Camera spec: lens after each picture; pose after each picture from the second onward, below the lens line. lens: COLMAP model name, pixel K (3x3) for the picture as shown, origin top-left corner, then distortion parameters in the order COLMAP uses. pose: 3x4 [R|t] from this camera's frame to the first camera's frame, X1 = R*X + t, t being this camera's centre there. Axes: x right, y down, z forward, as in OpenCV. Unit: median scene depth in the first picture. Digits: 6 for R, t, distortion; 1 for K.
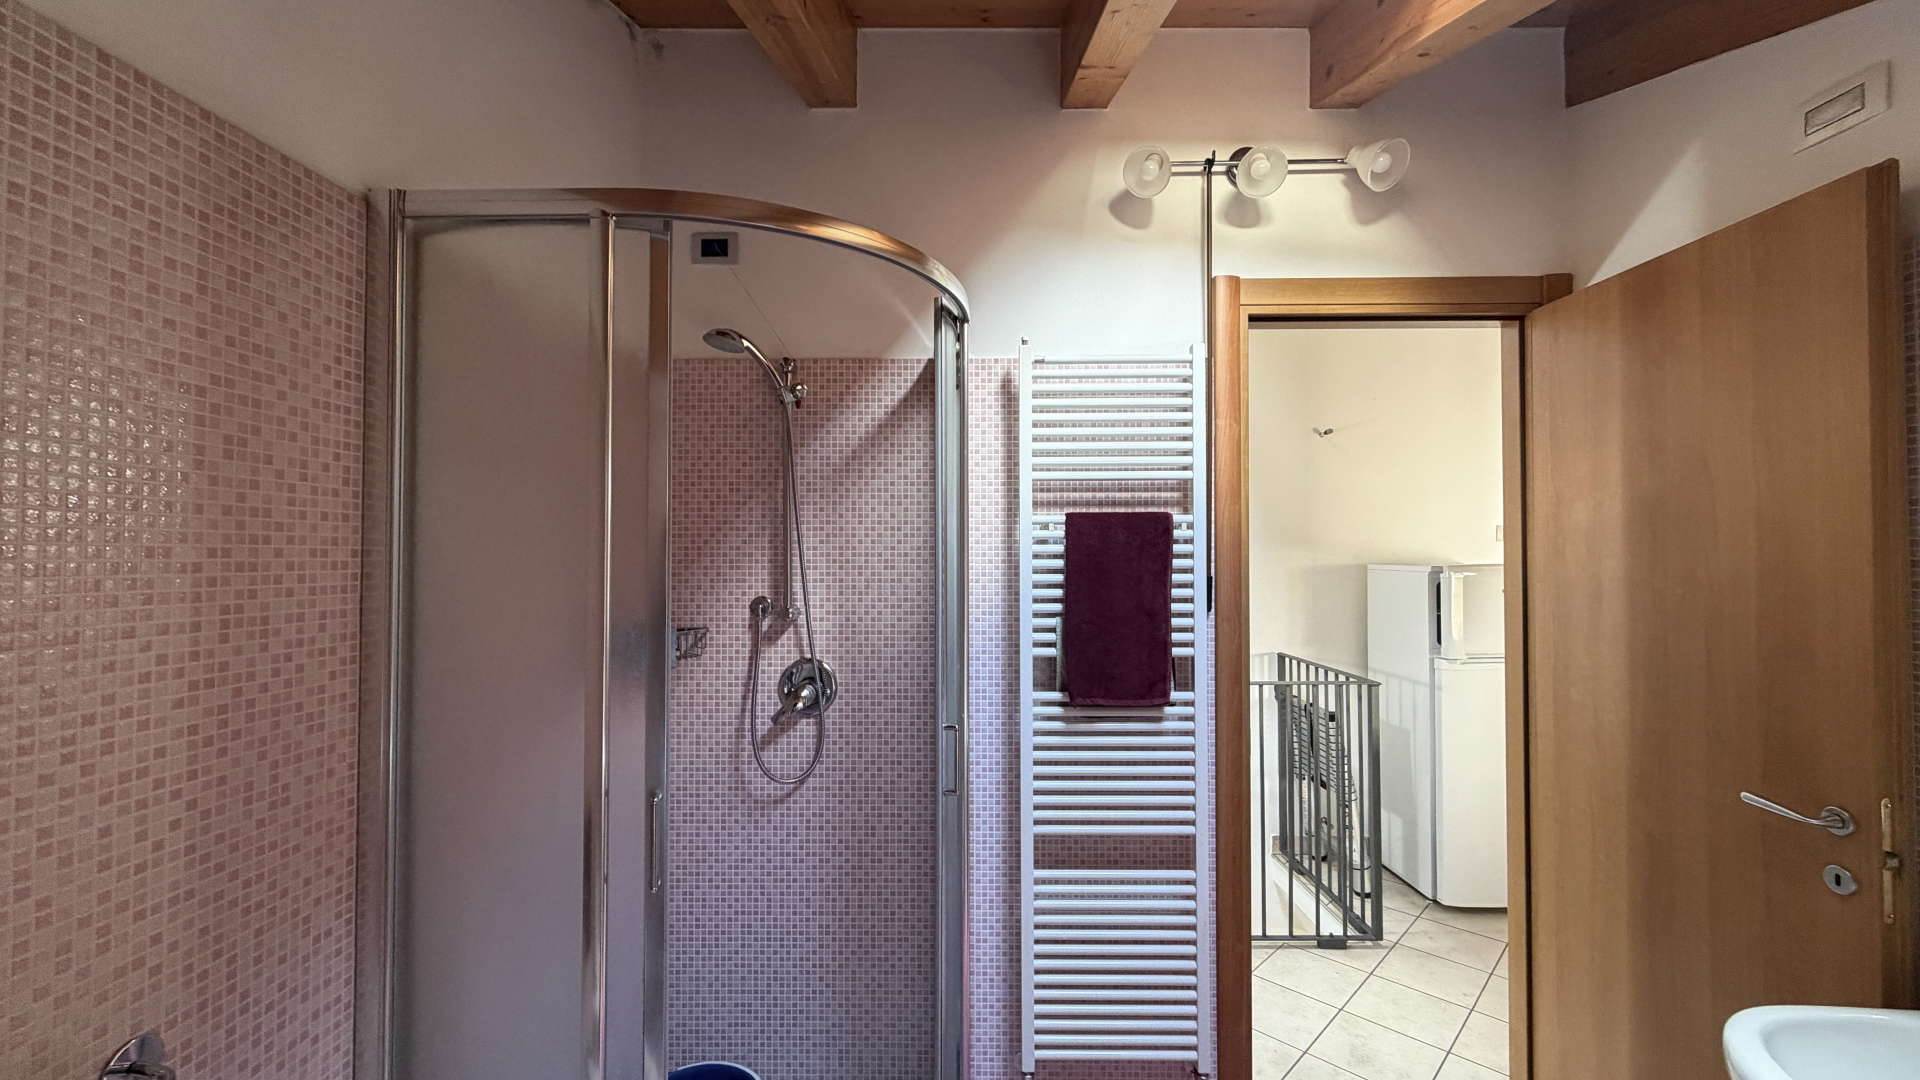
lens RADIAL K [[761.4, 0, 962.9], [0, 761.4, 544.0], [0, 0, 1]] dist [0.001941, 0.000239]
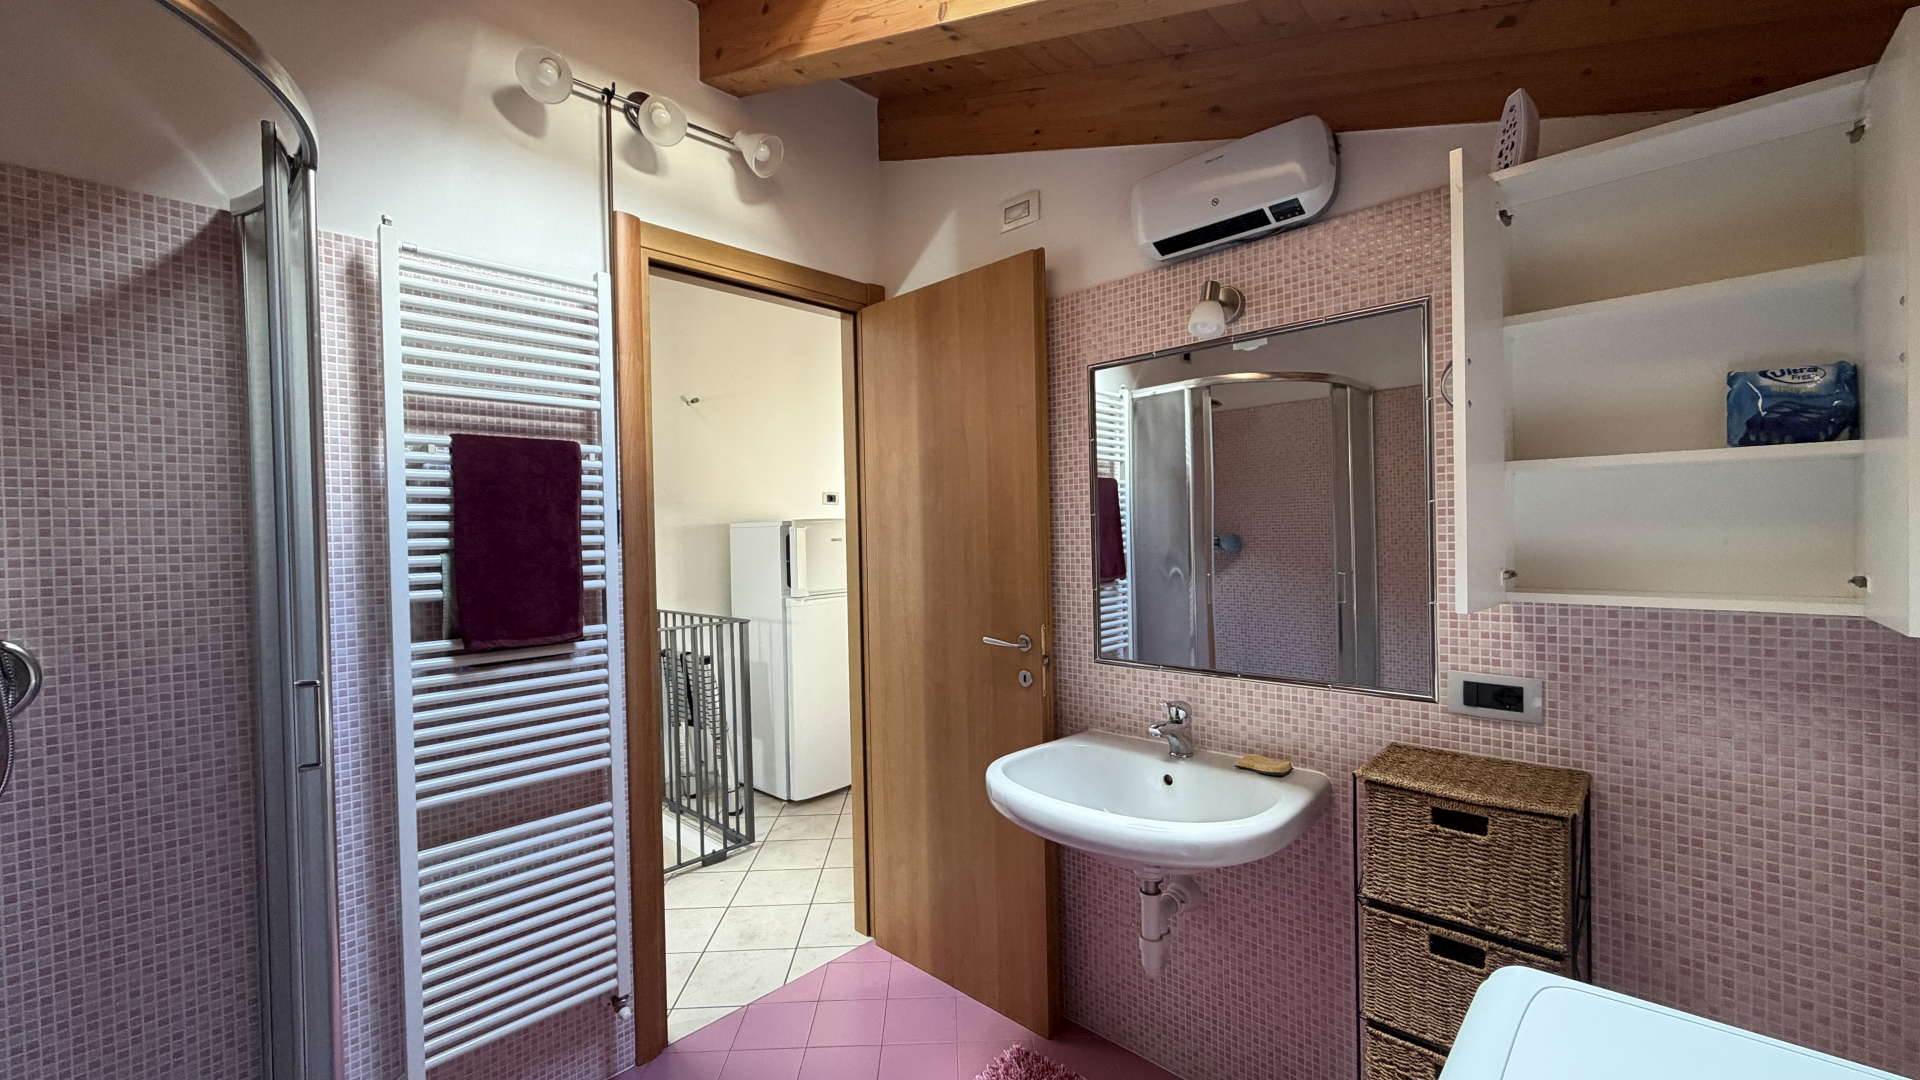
lens RADIAL K [[761.4, 0, 951.7], [0, 761.4, 548.1], [0, 0, 1]] dist [0.001941, 0.000239]
pose [[0.690363, -0.025671, 0.723008, -0.100783], [0.012803, 0.999647, 0.023268, 0.075291], [-0.723350, -0.006806, 0.690448, -0.017062]]
